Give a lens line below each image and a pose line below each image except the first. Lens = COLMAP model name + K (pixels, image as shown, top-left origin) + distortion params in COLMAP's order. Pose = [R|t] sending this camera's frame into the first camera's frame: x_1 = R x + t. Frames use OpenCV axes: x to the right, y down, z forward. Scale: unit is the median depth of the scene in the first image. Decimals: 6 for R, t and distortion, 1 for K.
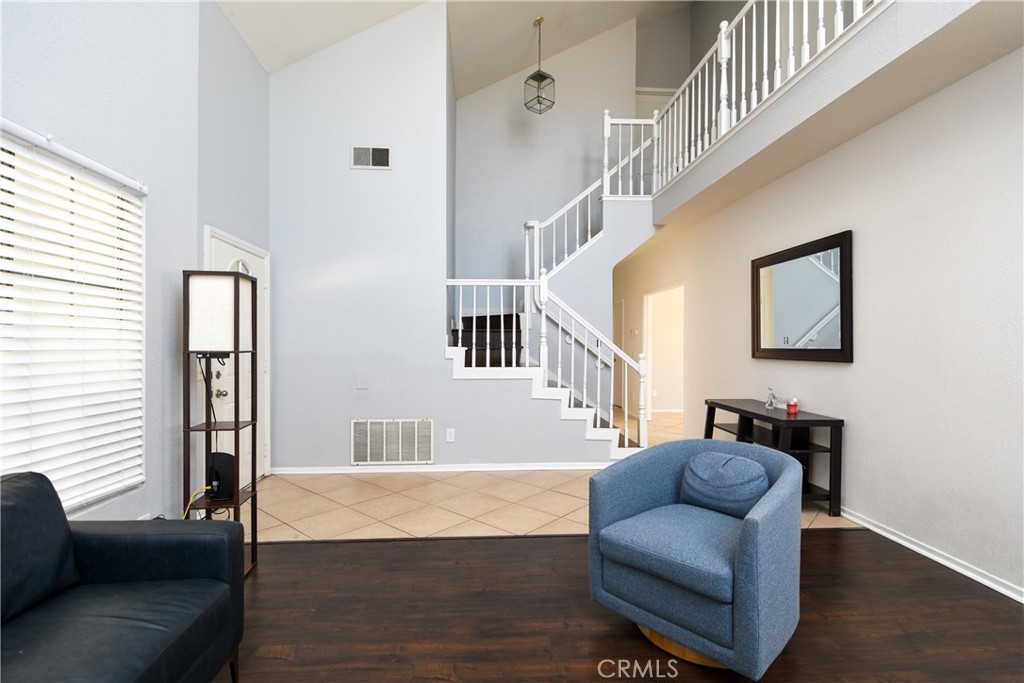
lens RADIAL K [[470.4, 0, 516.5], [0, 470.4, 346.9], [0, 0, 1]] dist [0.025961, -0.022914]
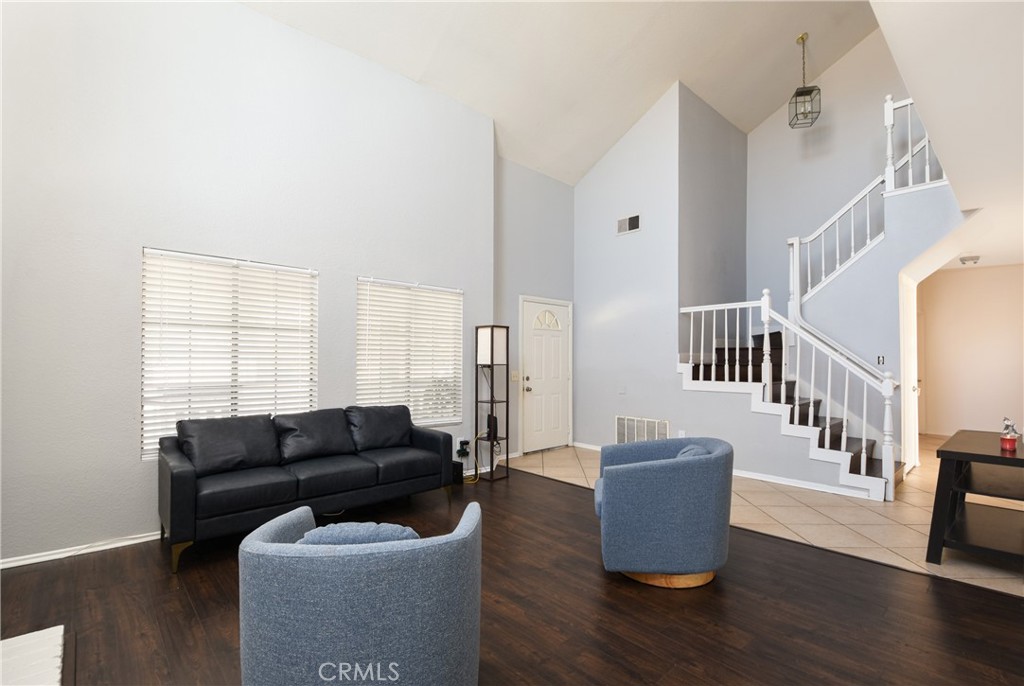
lens RADIAL K [[475.0, 0, 531.4], [0, 475.0, 349.1], [0, 0, 1]] dist [0.022483, -0.024101]
pose [[0.636236, -0.019684, -0.771243, 0.569399], [-0.004572, 0.999561, -0.029283, 0.000930], [0.771481, 0.022157, 0.635867, -0.085780]]
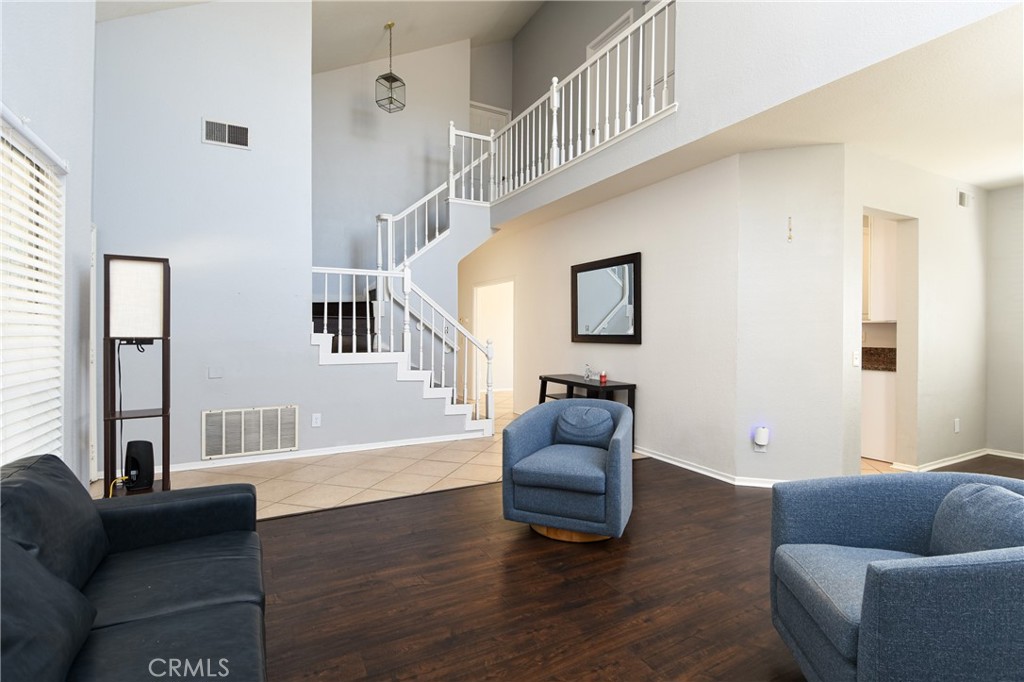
lens RADIAL K [[477.8, 0, 521.6], [0, 477.8, 334.0], [0, 0, 1]] dist [0.027833, -0.024568]
pose [[0.907942, -0.000201, 0.419096, -0.173890], [-0.000236, 0.999999, 0.000992, 0.000254], [-0.419096, -0.000999, 0.907942, -0.127584]]
